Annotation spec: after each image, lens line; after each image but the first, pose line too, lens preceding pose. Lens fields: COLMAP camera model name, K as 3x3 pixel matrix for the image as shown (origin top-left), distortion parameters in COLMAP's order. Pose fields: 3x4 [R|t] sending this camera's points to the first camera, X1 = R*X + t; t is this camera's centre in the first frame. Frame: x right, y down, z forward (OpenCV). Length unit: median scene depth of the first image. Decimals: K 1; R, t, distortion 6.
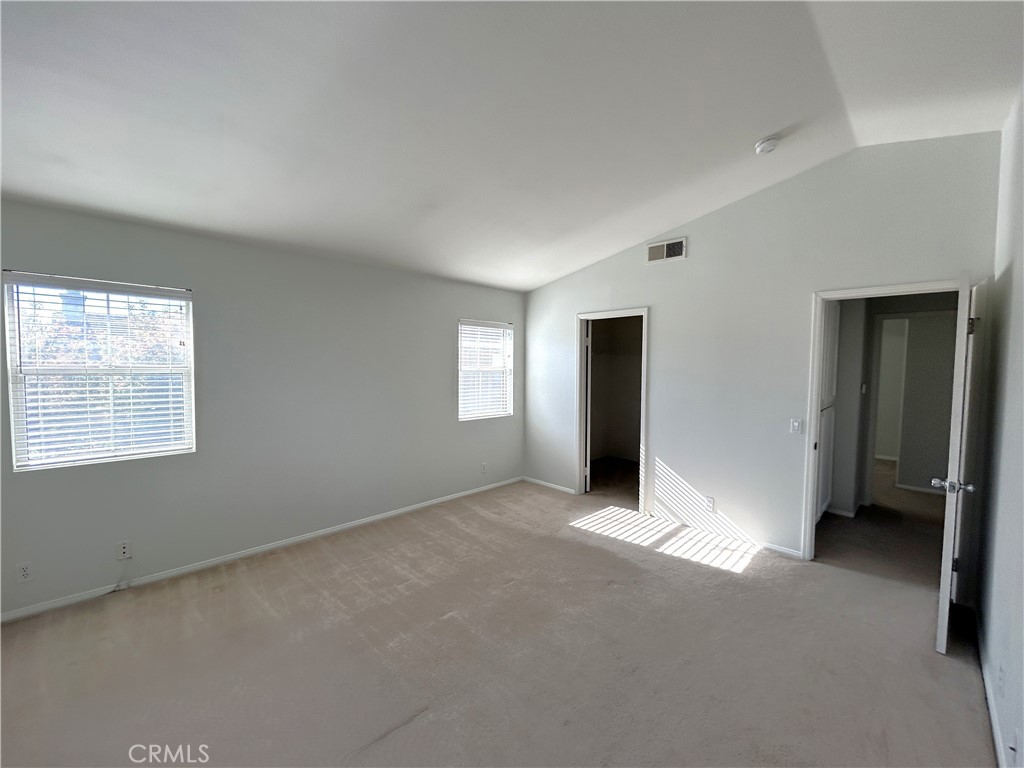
lens RADIAL K [[414.9, 0, 510.8], [0, 414.9, 383.0], [0, 0, 1]] dist [-0.003500, 0.000891]
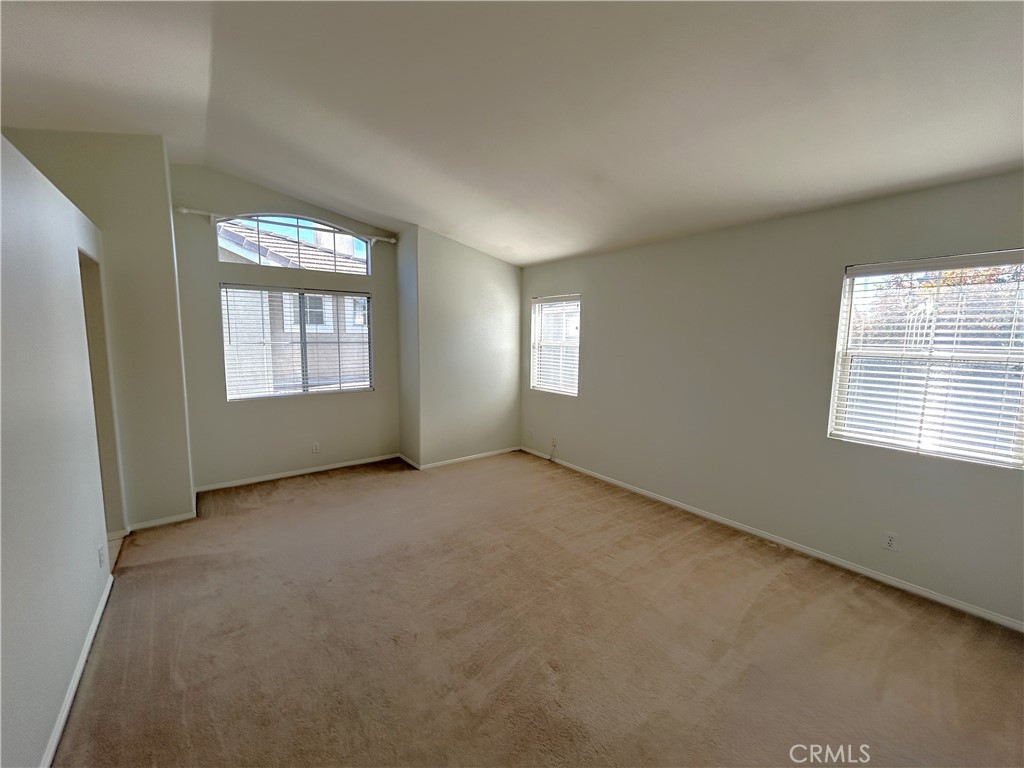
lens RADIAL K [[414.9, 0, 510.8], [0, 414.9, 383.0], [0, 0, 1]] dist [-0.003500, 0.000891]
pose [[-0.137458, 0.096507, -0.985795, 0.558986], [-0.066670, 0.992084, 0.106419, -0.022951], [0.988261, 0.080351, -0.129935, 0.634193]]
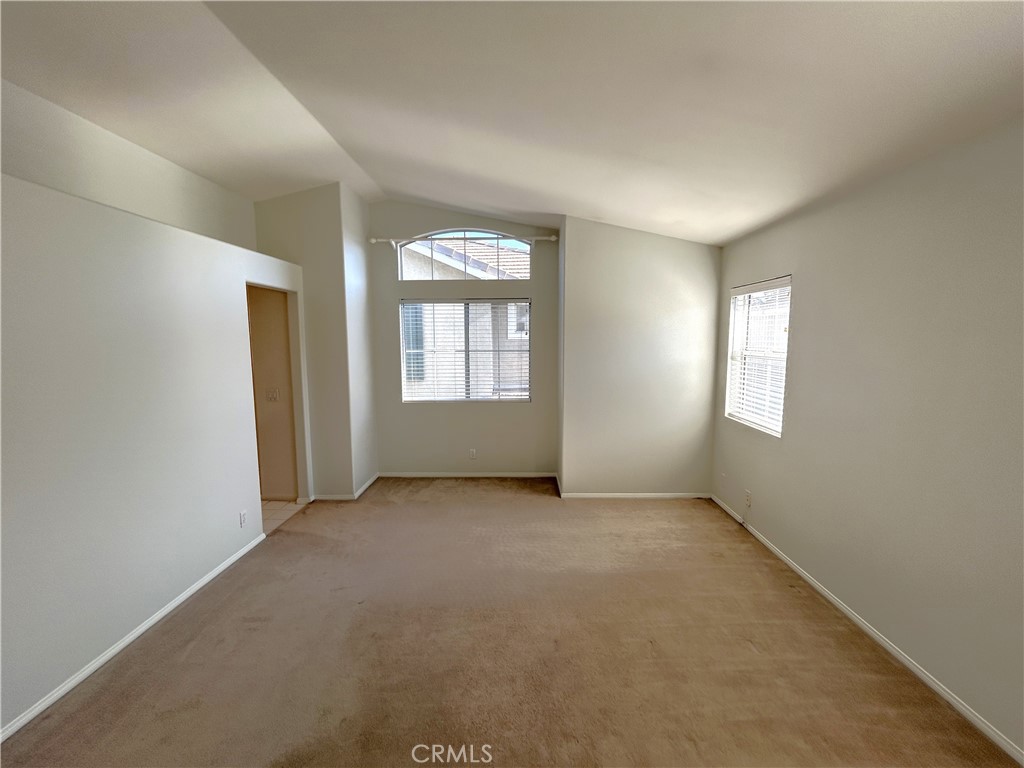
lens RADIAL K [[414.9, 0, 510.8], [0, 414.9, 383.0], [0, 0, 1]] dist [-0.003500, 0.000891]
pose [[-0.722444, 0.062834, -0.688569, 0.262343], [-0.044079, 0.989651, 0.136557, -0.047171], [0.690023, 0.129007, -0.712198, 0.831130]]
